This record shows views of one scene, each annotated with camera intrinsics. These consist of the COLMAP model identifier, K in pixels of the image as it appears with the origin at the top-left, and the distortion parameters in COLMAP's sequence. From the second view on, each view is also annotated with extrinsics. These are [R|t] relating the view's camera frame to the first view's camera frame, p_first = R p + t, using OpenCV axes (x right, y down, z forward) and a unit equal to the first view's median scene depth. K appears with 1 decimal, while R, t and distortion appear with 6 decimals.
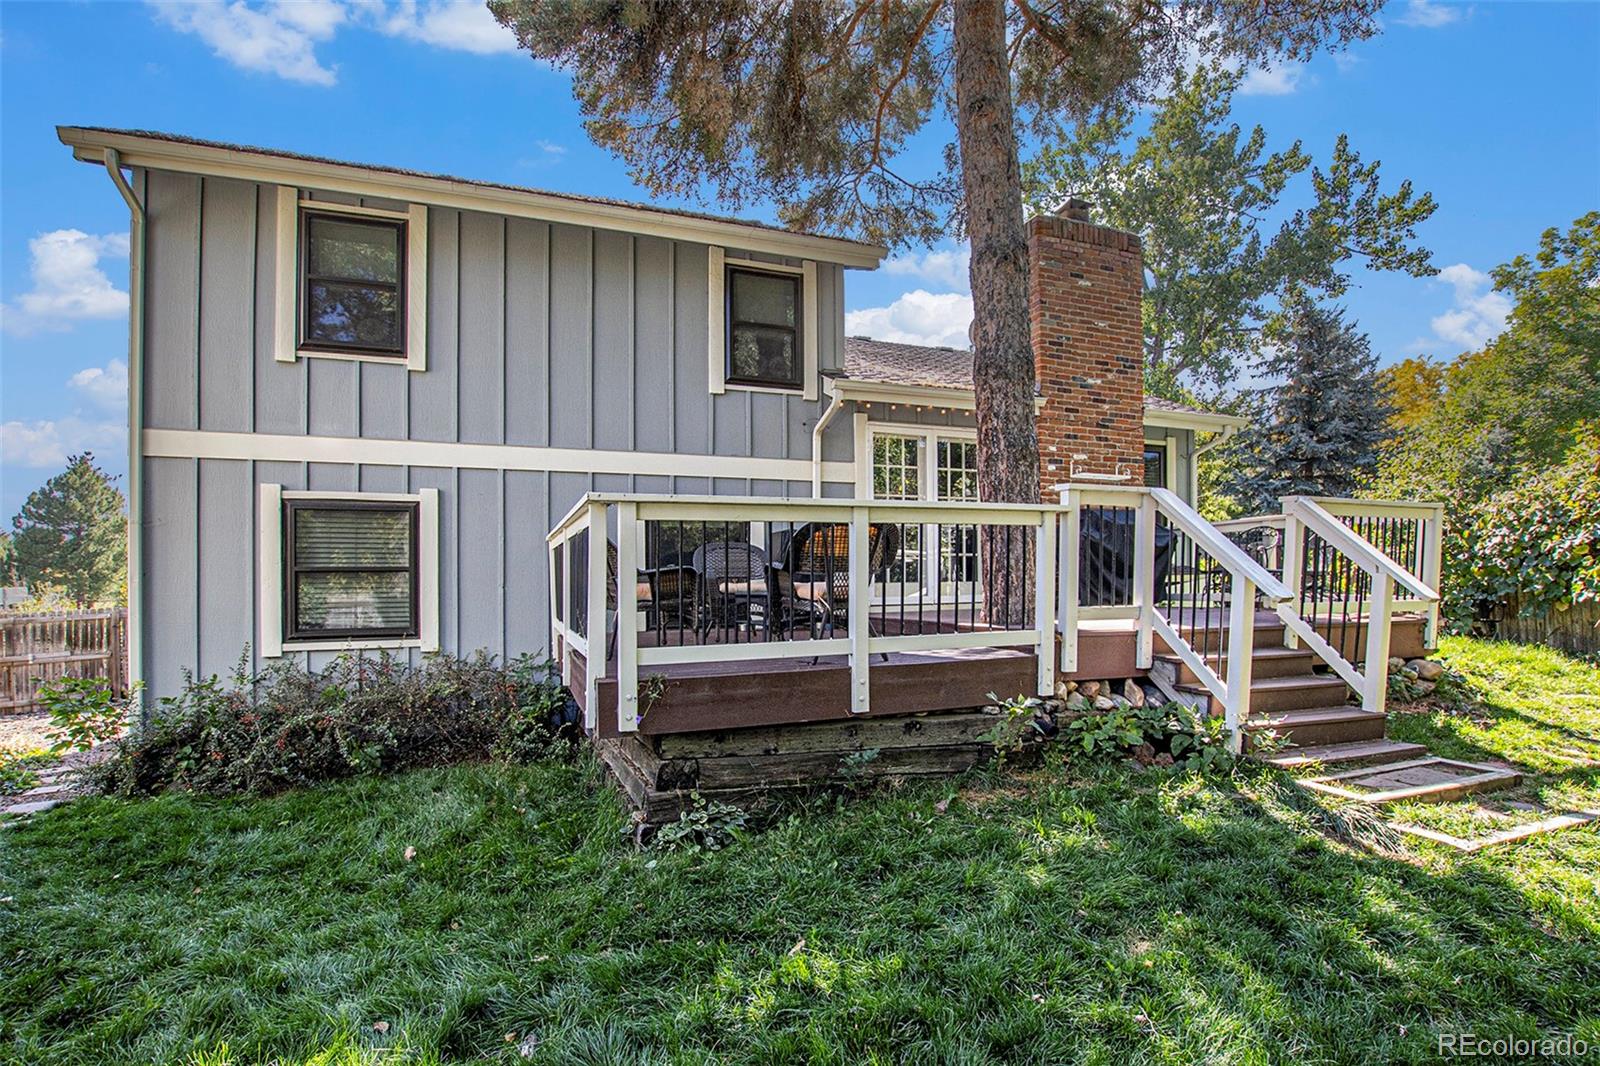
lens RADIAL K [[777.9, 0, 746.2], [0, 777.9, 588.2], [0, 0, 1]] dist [-0.037643, -0.001127]
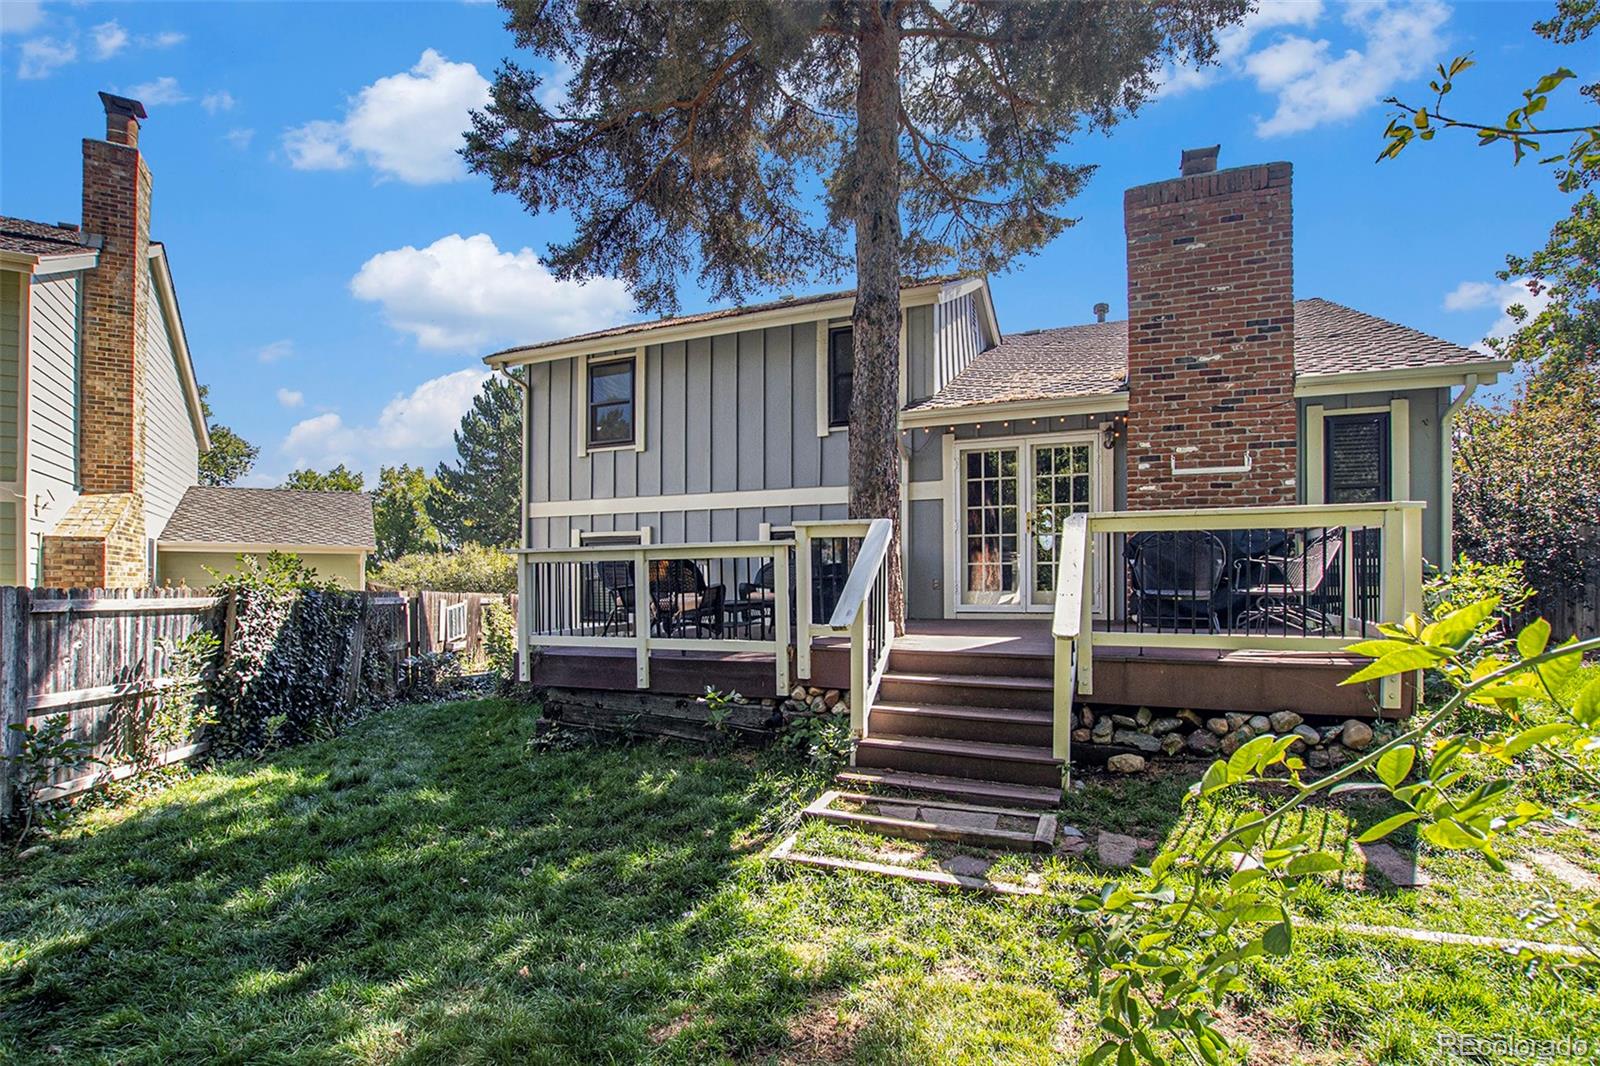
lens RADIAL K [[778.7, 0, 789.5], [0, 778.7, 572.6], [0, 0, 1]] dist [-0.037805, 0.000839]
pose [[0.713961, 0.003076, -0.700179, 0.730499], [-0.000010, 0.999990, 0.004383, -0.036114], [0.700185, -0.003123, 0.713954, 0.069528]]
